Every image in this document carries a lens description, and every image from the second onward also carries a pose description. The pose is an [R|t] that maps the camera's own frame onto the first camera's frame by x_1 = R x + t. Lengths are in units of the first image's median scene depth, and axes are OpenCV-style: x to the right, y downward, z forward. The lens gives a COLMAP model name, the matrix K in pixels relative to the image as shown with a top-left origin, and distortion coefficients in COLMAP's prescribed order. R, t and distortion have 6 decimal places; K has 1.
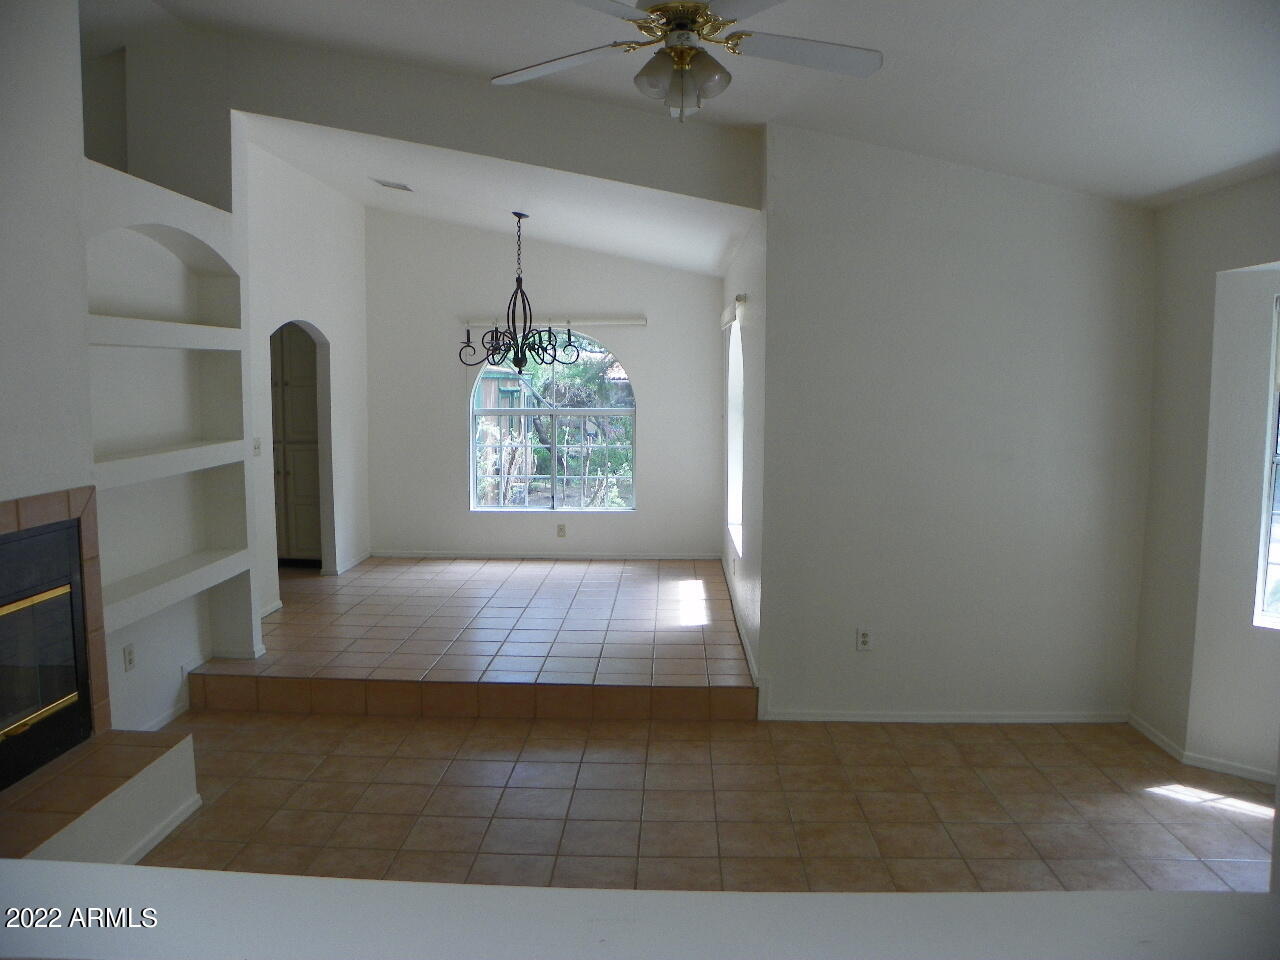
lens RADIAL K [[970.2, 0, 633.2], [0, 970.2, 475.9], [0, 0, 1]] dist [-0.155743, 0.098971]
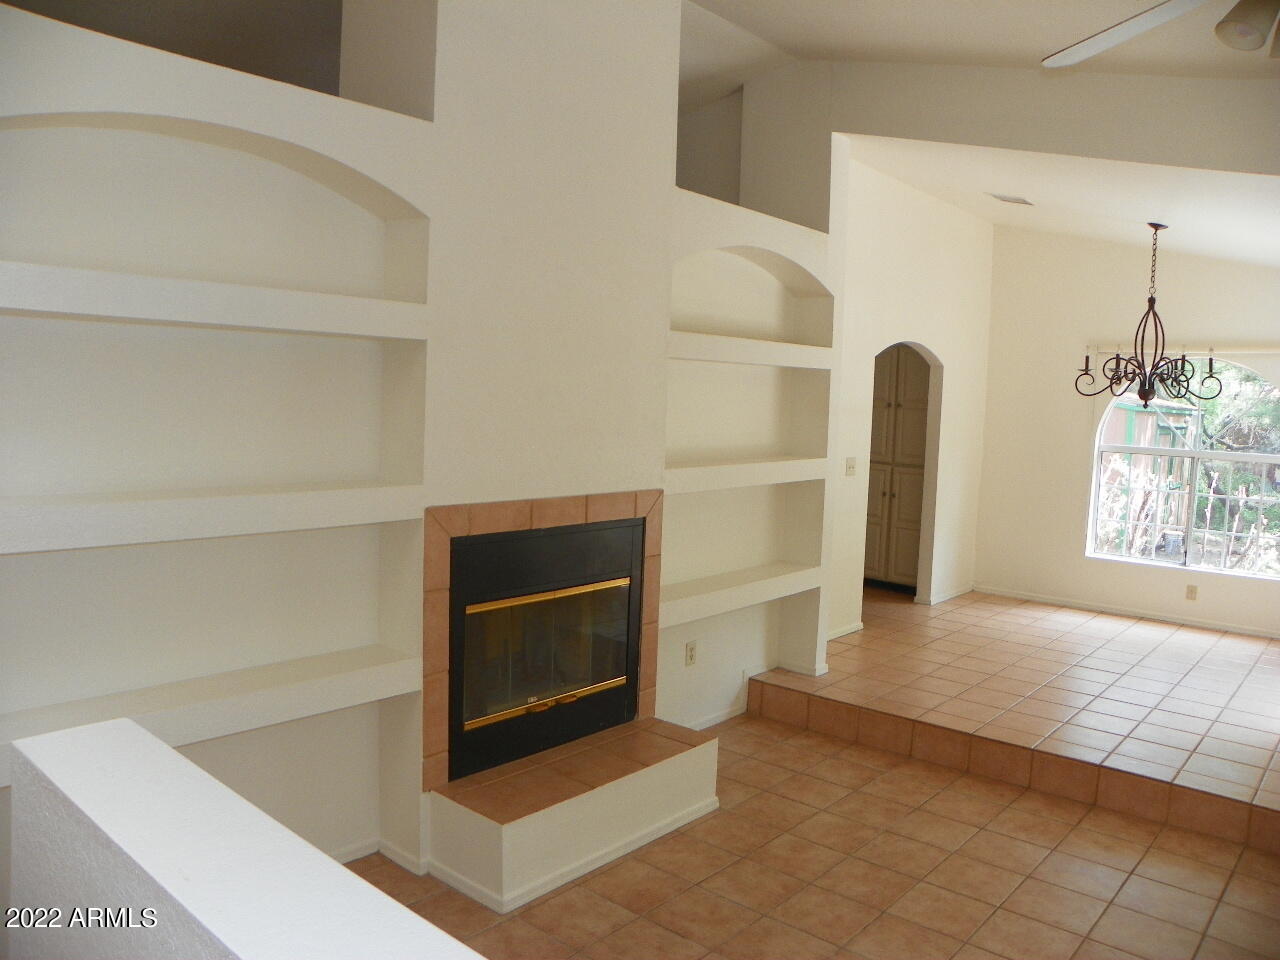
lens RADIAL K [[970.2, 0, 633.2], [0, 970.2, 475.9], [0, 0, 1]] dist [-0.155743, 0.098971]
pose [[0.781256, 0.081334, -0.618890, 0.063327], [-0.097004, 0.995249, 0.008341, -0.008215], [0.616628, 0.053518, 0.785434, 0.072002]]
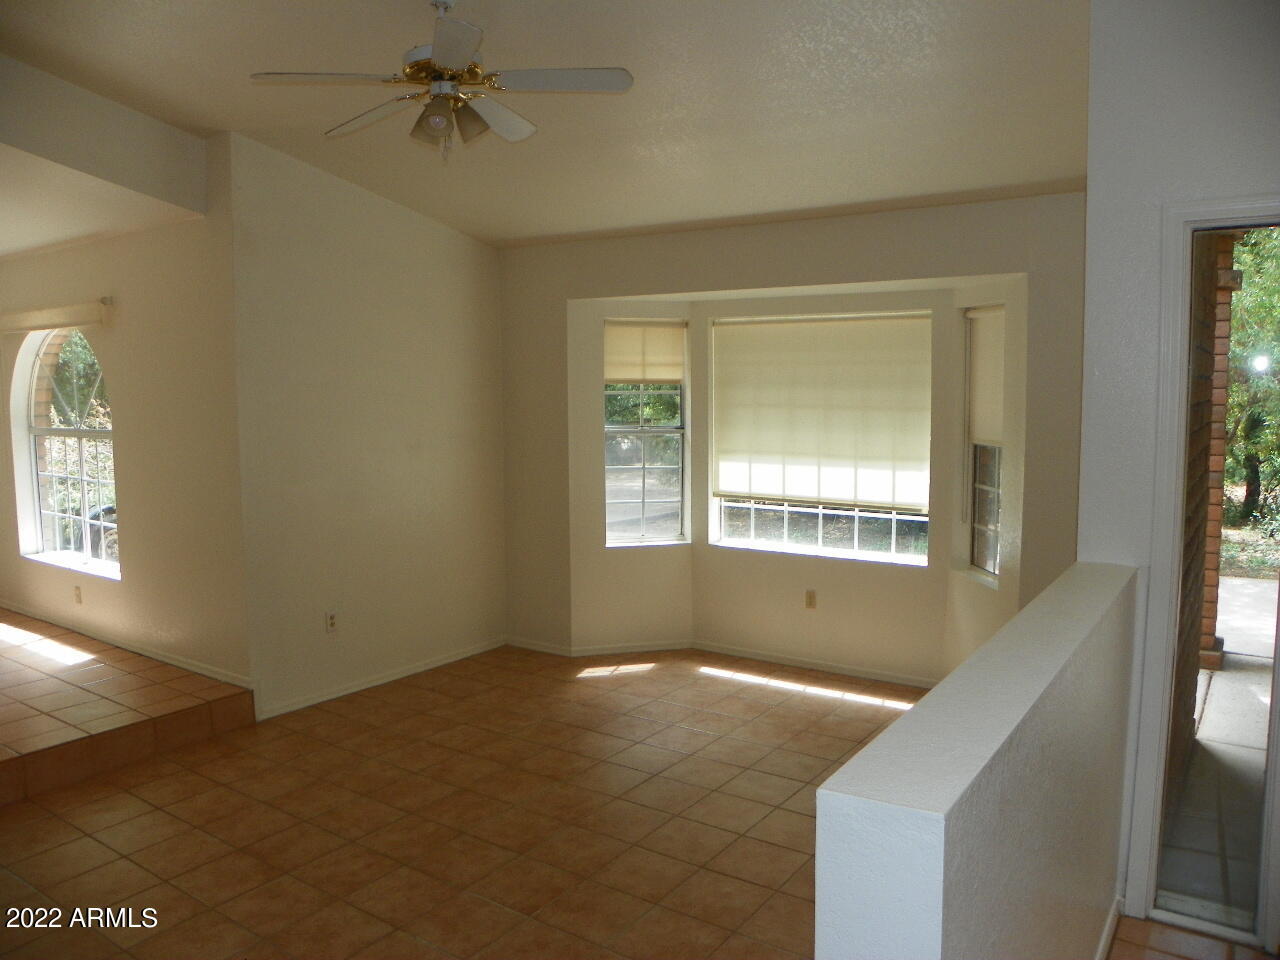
lens RADIAL K [[970.2, 0, 633.2], [0, 970.2, 475.9], [0, 0, 1]] dist [-0.155743, 0.098971]
pose [[0.537983, -0.089798, 0.838159, -0.447298], [0.096637, 0.994324, 0.044501, -0.008111], [-0.837398, 0.057057, 0.543608, 0.110859]]
